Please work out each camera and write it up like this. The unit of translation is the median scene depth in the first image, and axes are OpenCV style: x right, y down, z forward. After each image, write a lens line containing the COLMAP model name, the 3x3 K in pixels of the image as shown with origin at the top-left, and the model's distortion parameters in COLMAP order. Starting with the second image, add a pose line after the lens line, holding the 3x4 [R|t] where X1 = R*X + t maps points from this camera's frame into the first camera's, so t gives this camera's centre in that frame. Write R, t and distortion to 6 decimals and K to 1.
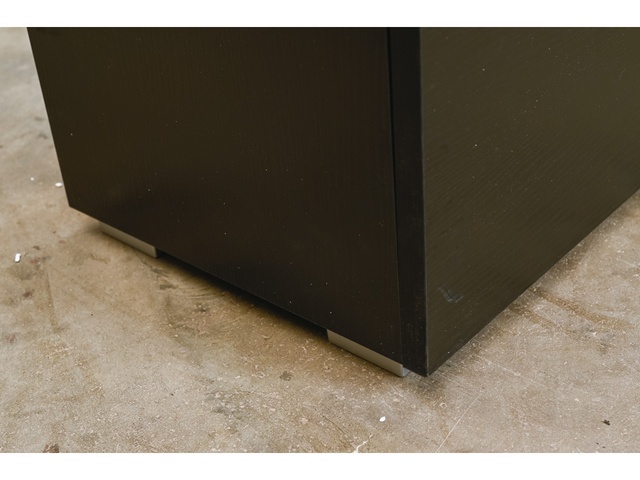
lens RADIAL K [[1186.4, 0, 320.0], [0, 1186.4, 240.0], [0, 0, 1]] dist [0.008528, -0.028257]
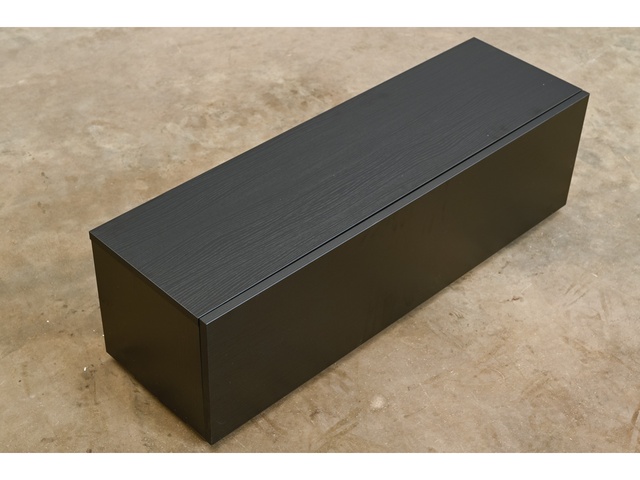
lens RADIAL K [[1094.4, 0, 320.7], [0, 1094.4, 257.8], [0, 0, 1]] dist [-0.003750, 0.020977]
pose [[0.991066, 0.130654, -0.026798, 0.313725], [-0.127035, 0.985919, 0.108748, -0.580123], [0.040629, -0.104372, 0.993708, -1.441696]]
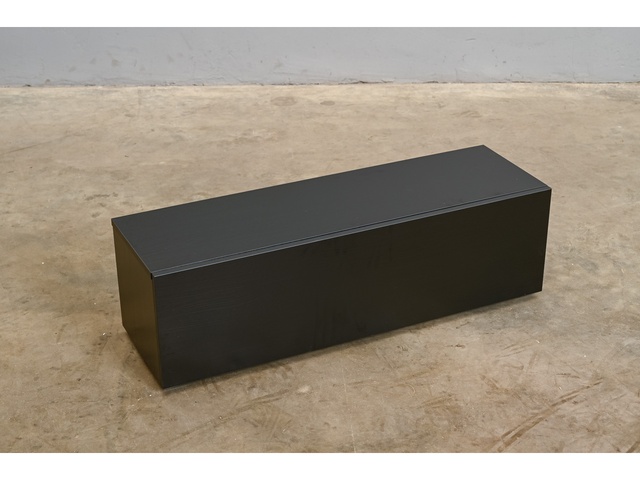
lens RADIAL K [[1186.4, 0, 320.0], [0, 1186.4, 240.0], [0, 0, 1]] dist [0.008528, -0.028257]
pose [[0.905324, 0.236267, -0.352941, 1.523449], [-0.275636, 0.959061, -0.065013, -0.203446], [0.323131, 0.156141, 0.933384, -2.154128]]
